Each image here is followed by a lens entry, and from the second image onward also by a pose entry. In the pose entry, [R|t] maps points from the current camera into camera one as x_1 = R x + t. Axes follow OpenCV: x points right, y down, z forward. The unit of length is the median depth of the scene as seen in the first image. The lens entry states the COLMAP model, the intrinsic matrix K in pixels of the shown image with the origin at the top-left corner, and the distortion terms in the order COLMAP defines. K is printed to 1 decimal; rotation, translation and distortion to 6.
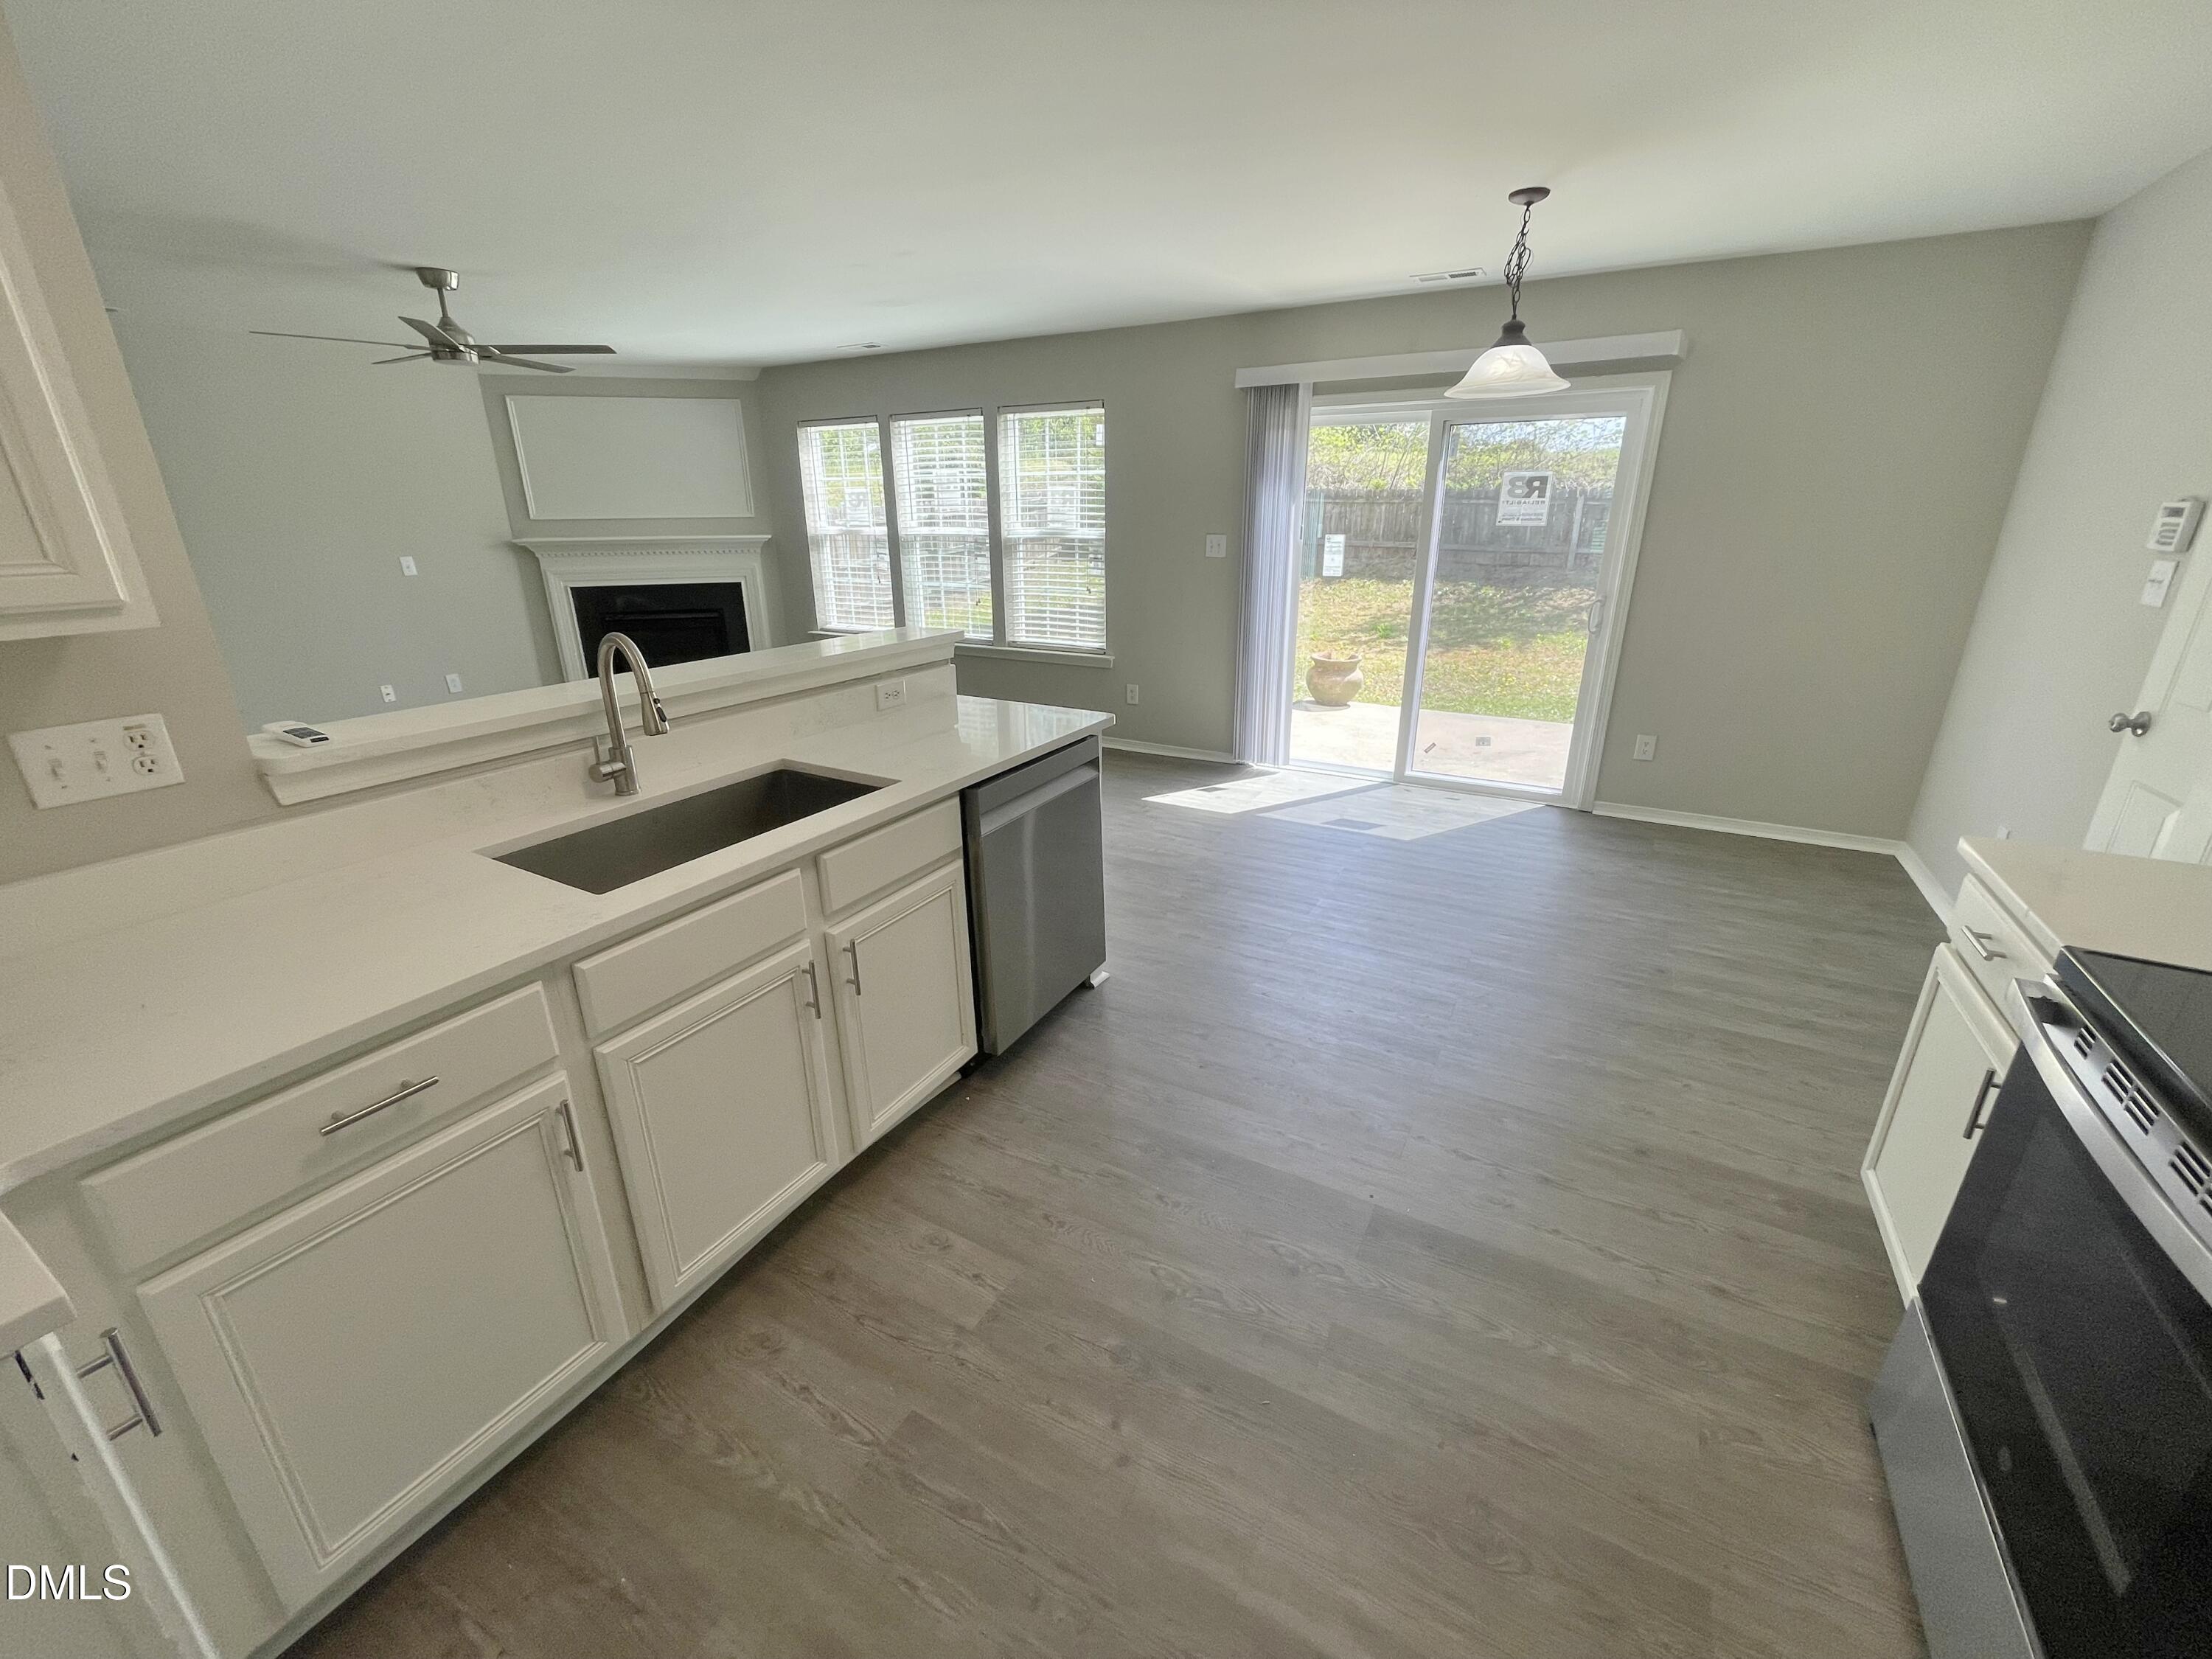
lens RADIAL K [[896.7, 0, 1094.5], [0, 896.7, 826.5], [0, 0, 1]] dist [-0.003126, 0.000494]
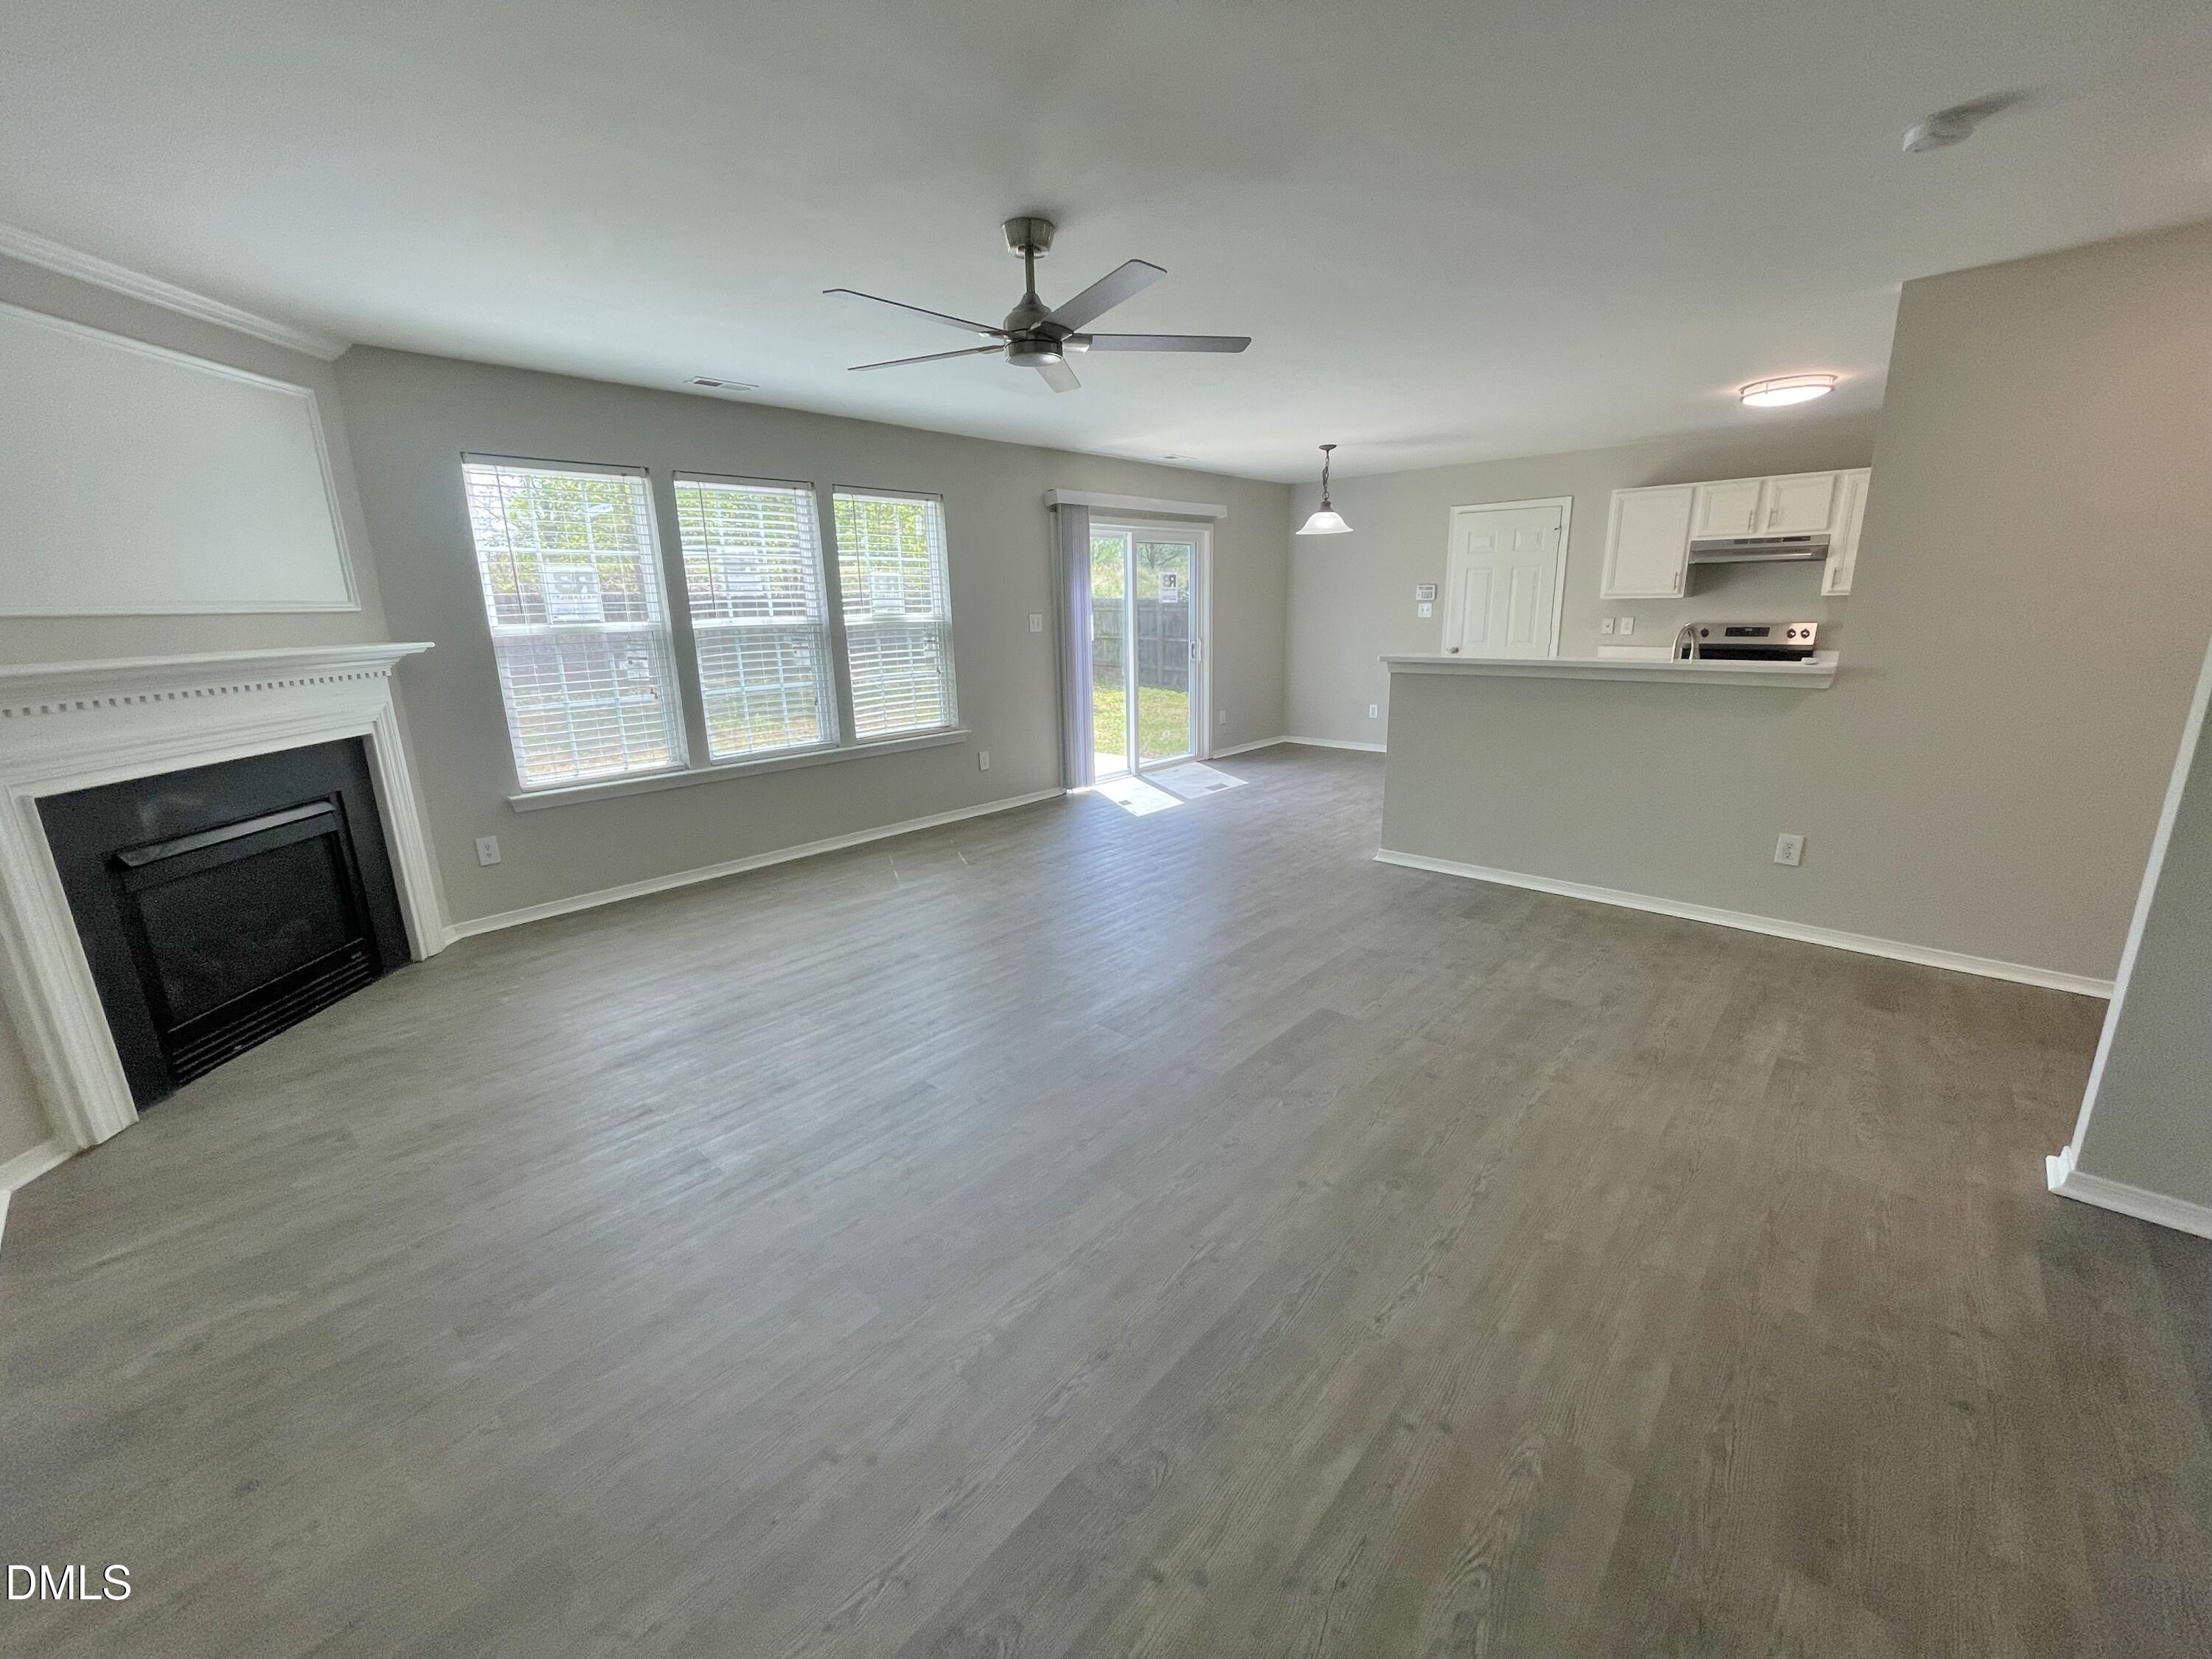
lens RADIAL K [[896.7, 0, 1108.4], [0, 896.7, 831.3], [0, 0, 1]] dist [-0.003126, 0.000494]
pose [[0.220406, -0.240699, 0.945243, -0.934764], [0.344617, 0.925793, 0.155390, -0.178753], [-0.912502, 0.291498, 0.287000, 0.557319]]
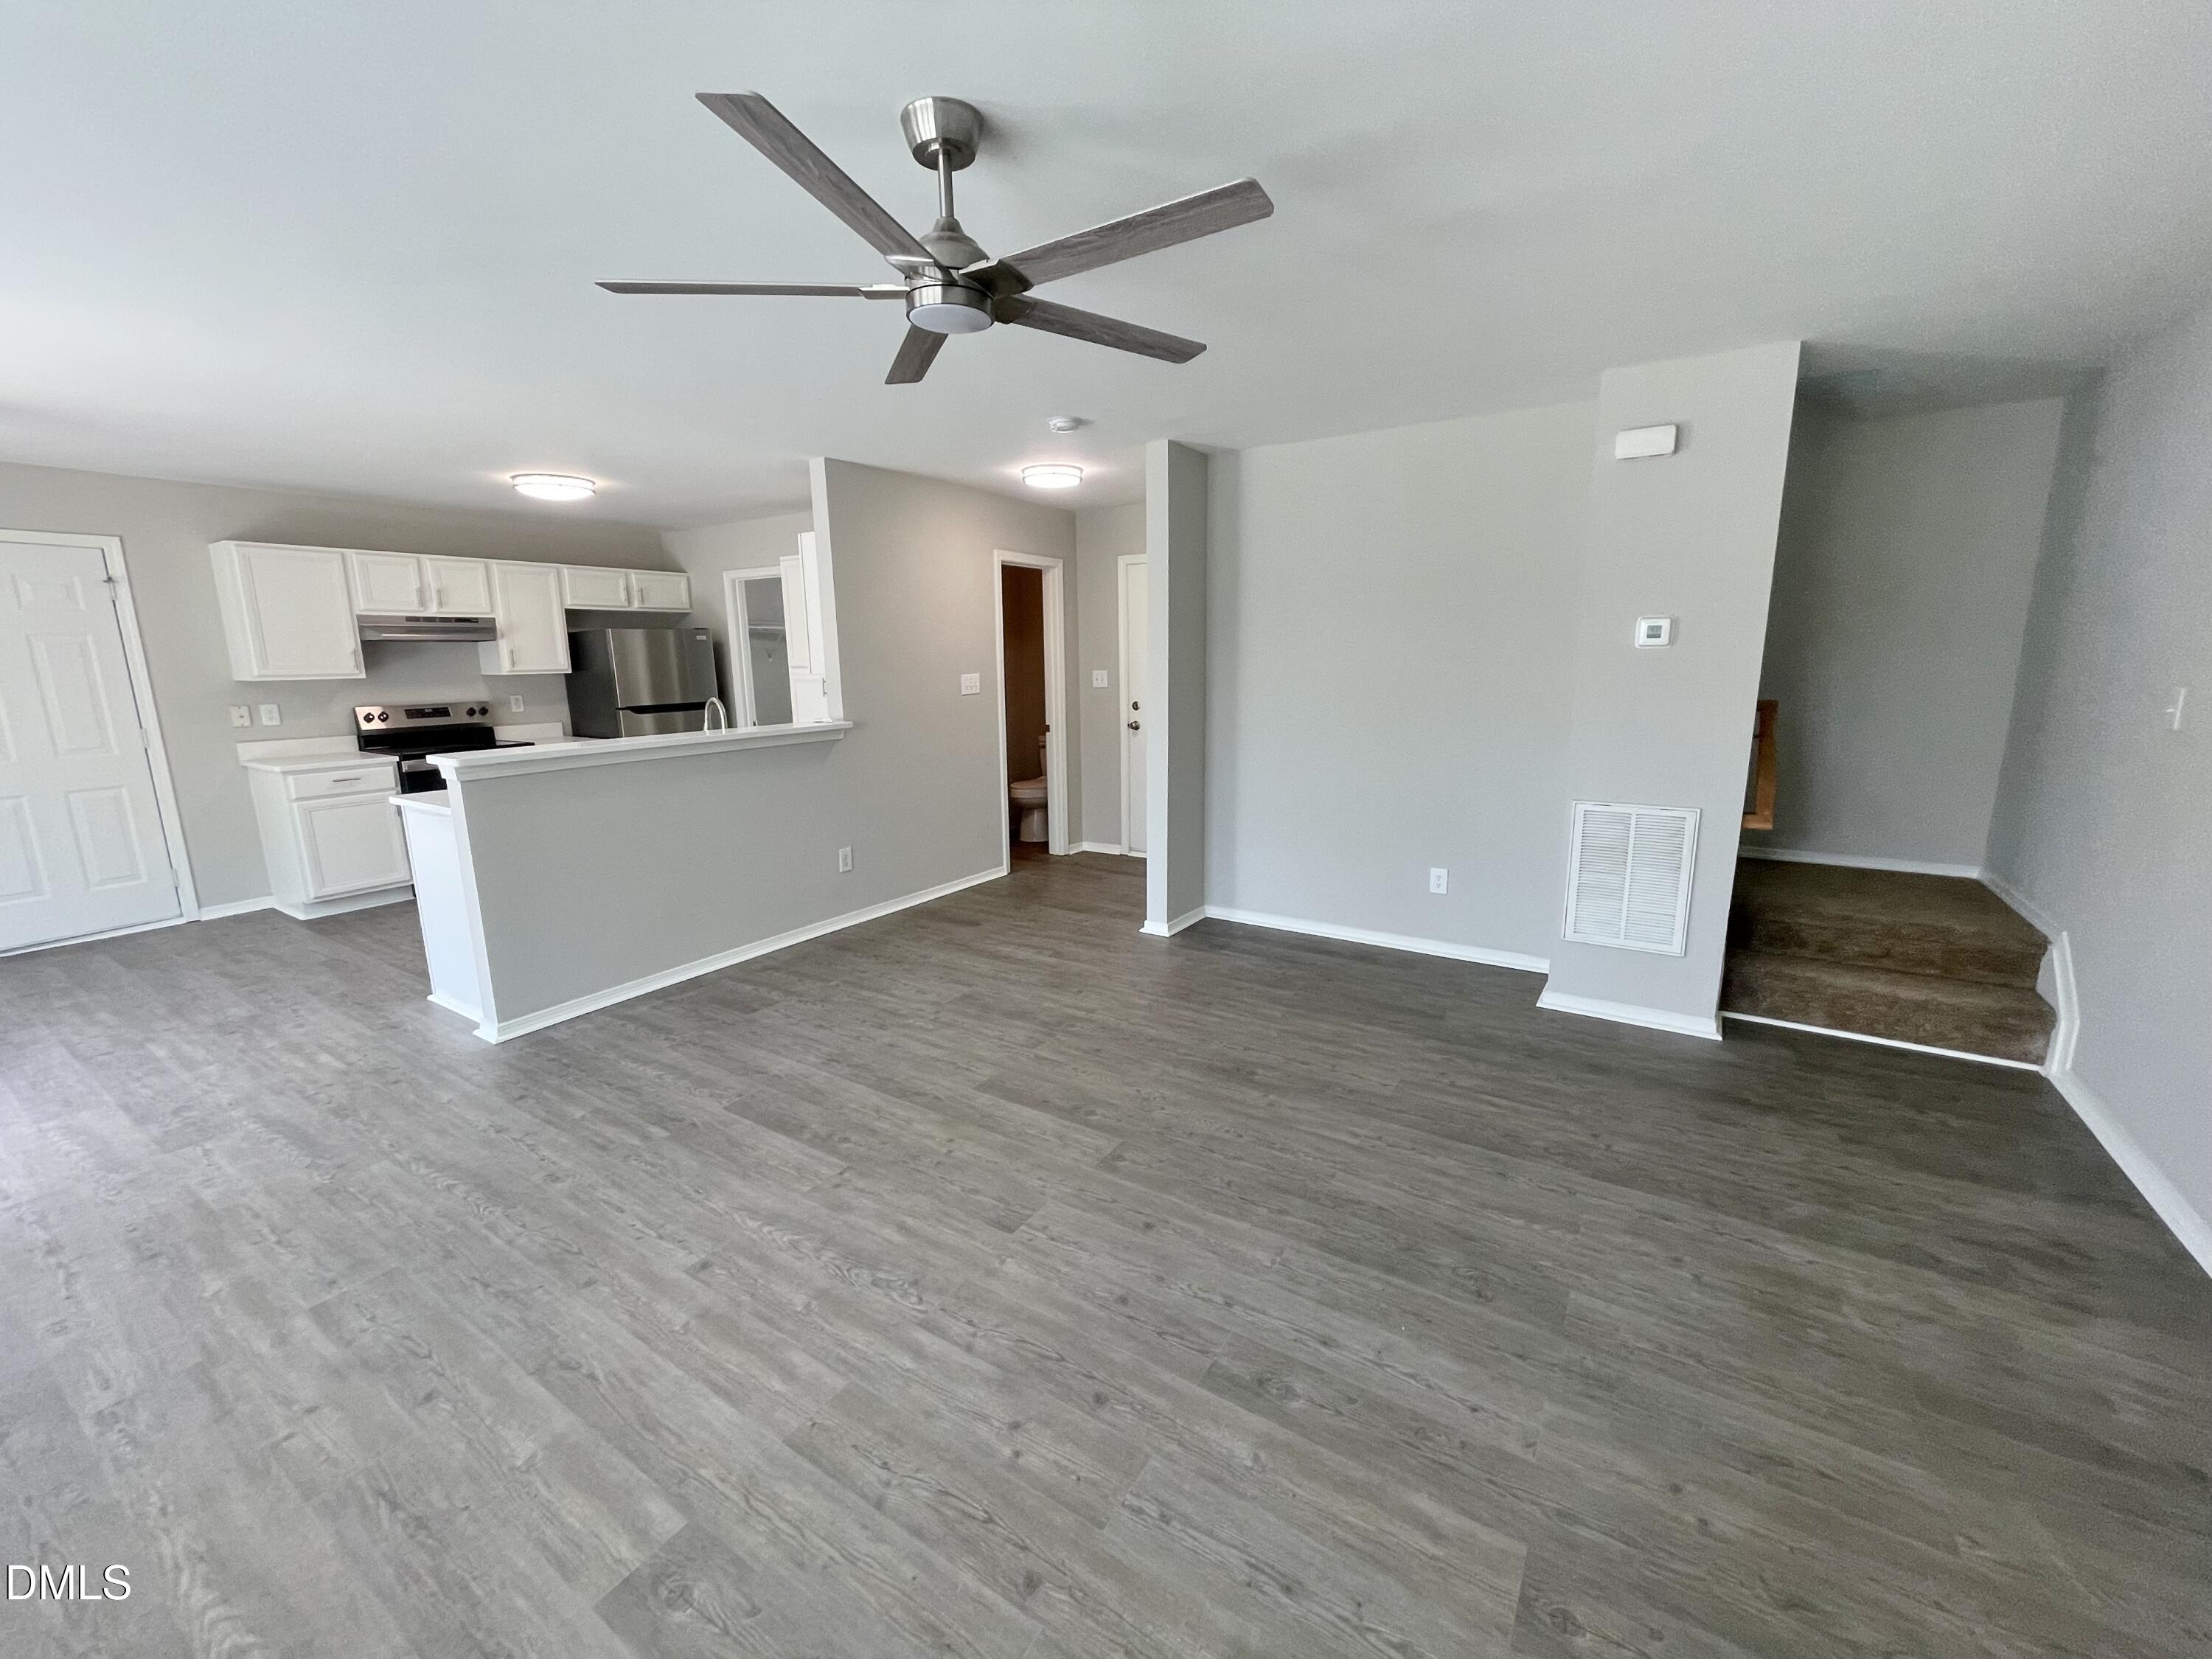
lens RADIAL K [[896.7, 0, 1102.5], [0, 896.7, 817.6], [0, 0, 1]] dist [-0.003126, 0.000494]
pose [[-0.998151, 0.005628, 0.060515, -0.531120], [0.035176, 0.865479, 0.499709, -0.345724], [-0.049563, 0.500914, -0.864077, 0.991937]]
